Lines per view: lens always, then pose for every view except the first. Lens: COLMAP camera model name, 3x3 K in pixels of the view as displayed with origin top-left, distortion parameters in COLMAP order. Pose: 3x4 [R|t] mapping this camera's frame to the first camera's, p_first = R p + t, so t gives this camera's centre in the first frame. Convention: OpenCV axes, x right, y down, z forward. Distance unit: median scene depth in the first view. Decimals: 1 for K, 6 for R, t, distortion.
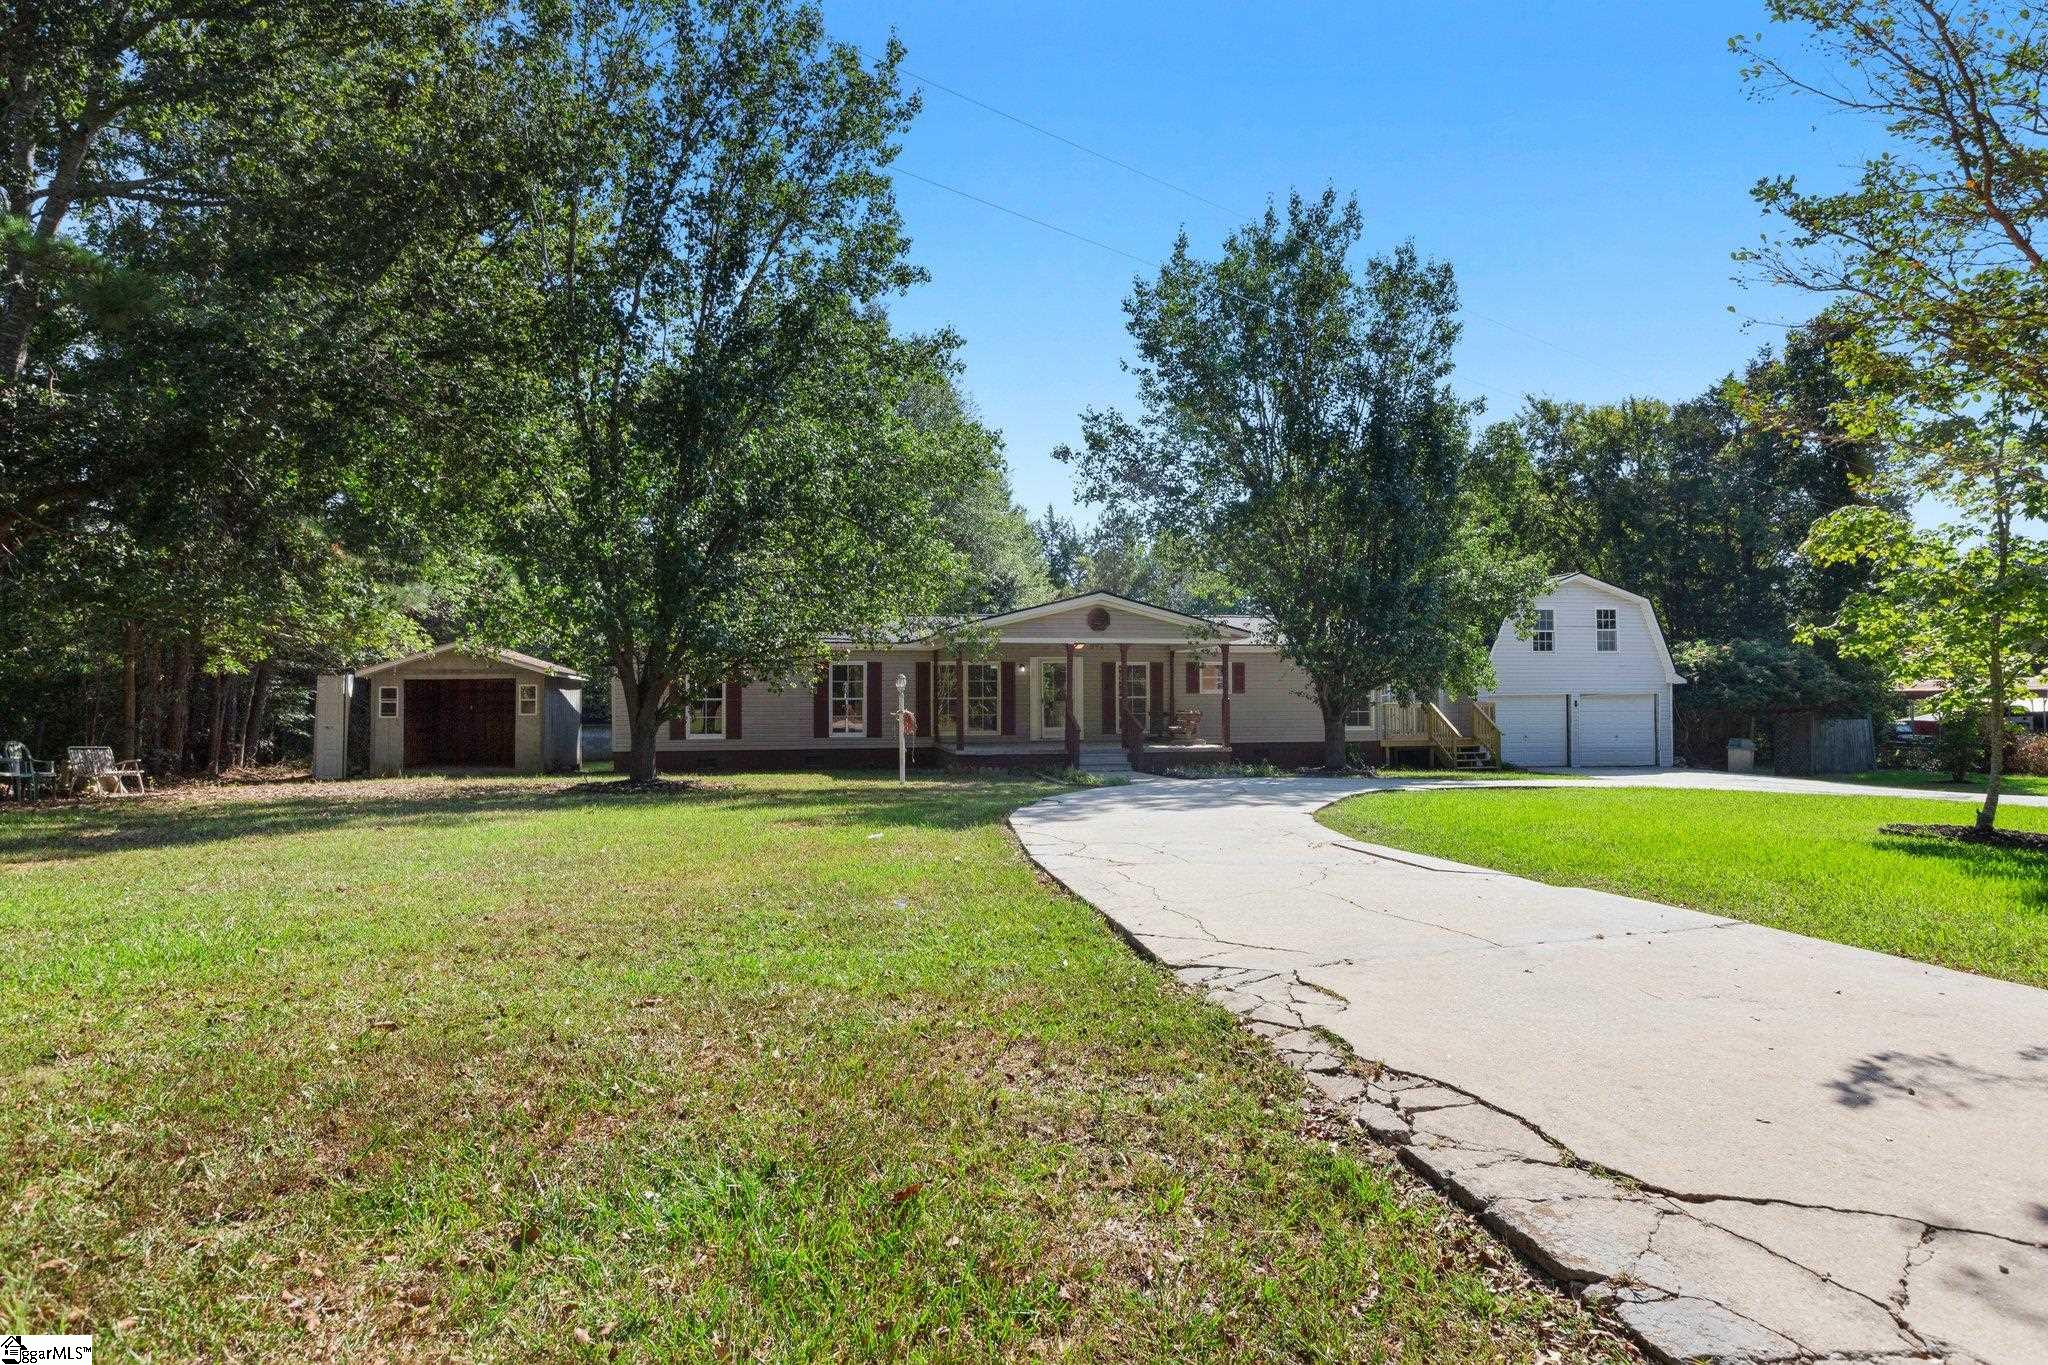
lens RADIAL K [[1230.3, 0, 1021.5], [0, 1230.3, 660.2], [0, 0, 1]] dist [-0.004553, -0.002285]
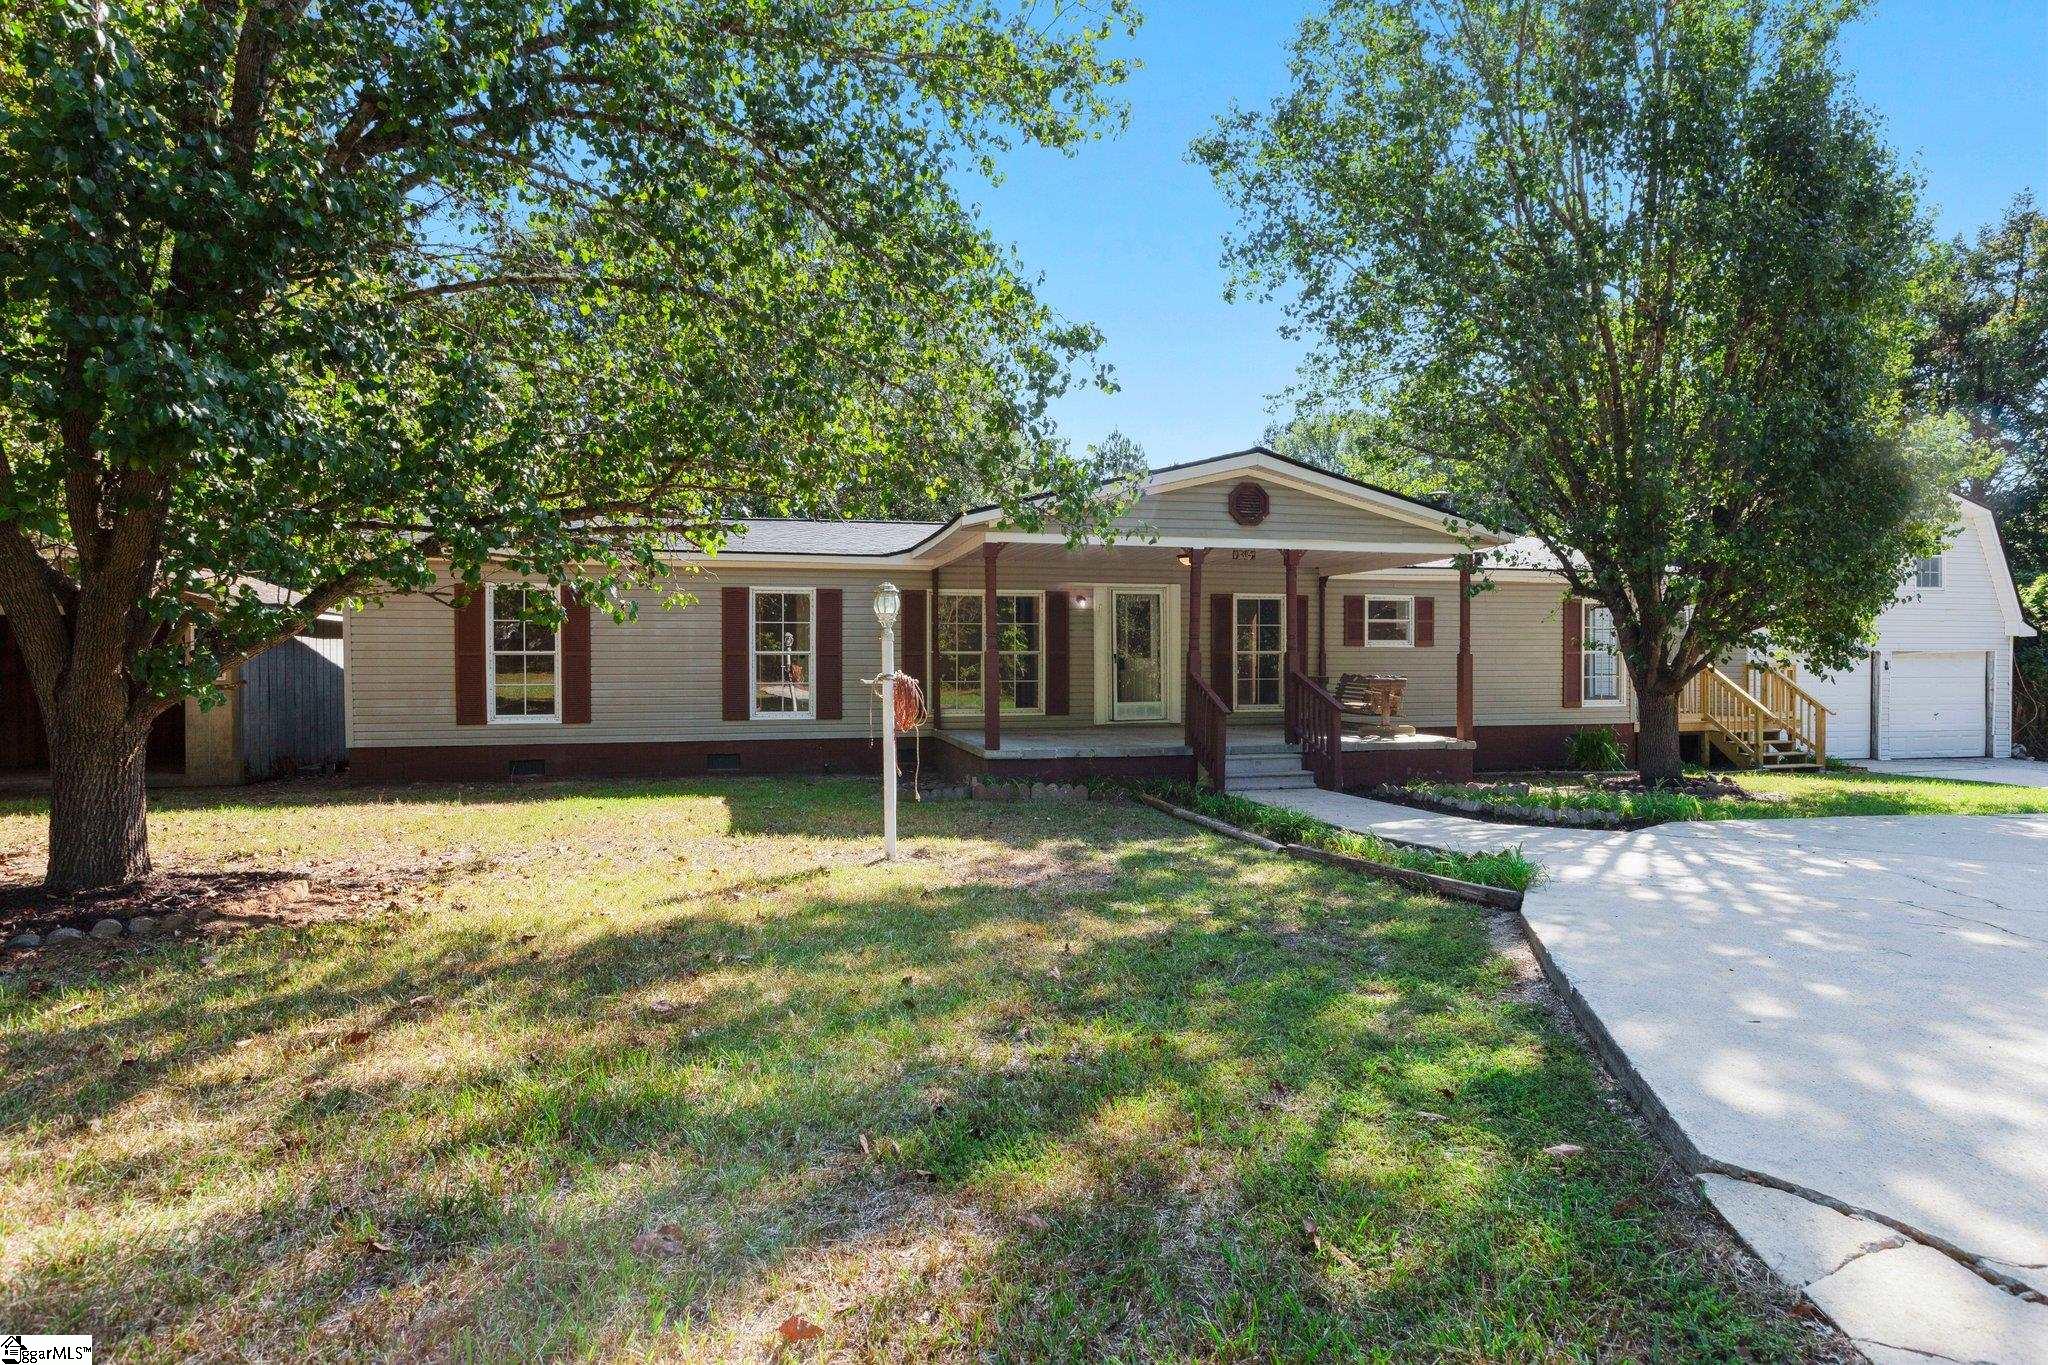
lens RADIAL K [[1230.3, 0, 1021.5], [0, 1230.3, 660.2], [0, 0, 1]] dist [-0.004553, -0.002285]
pose [[0.999342, 0.002886, 0.036161, -0.045276], [-0.003976, 0.999539, 0.030097, 0.015427], [-0.036057, -0.030221, 0.998893, 0.376436]]
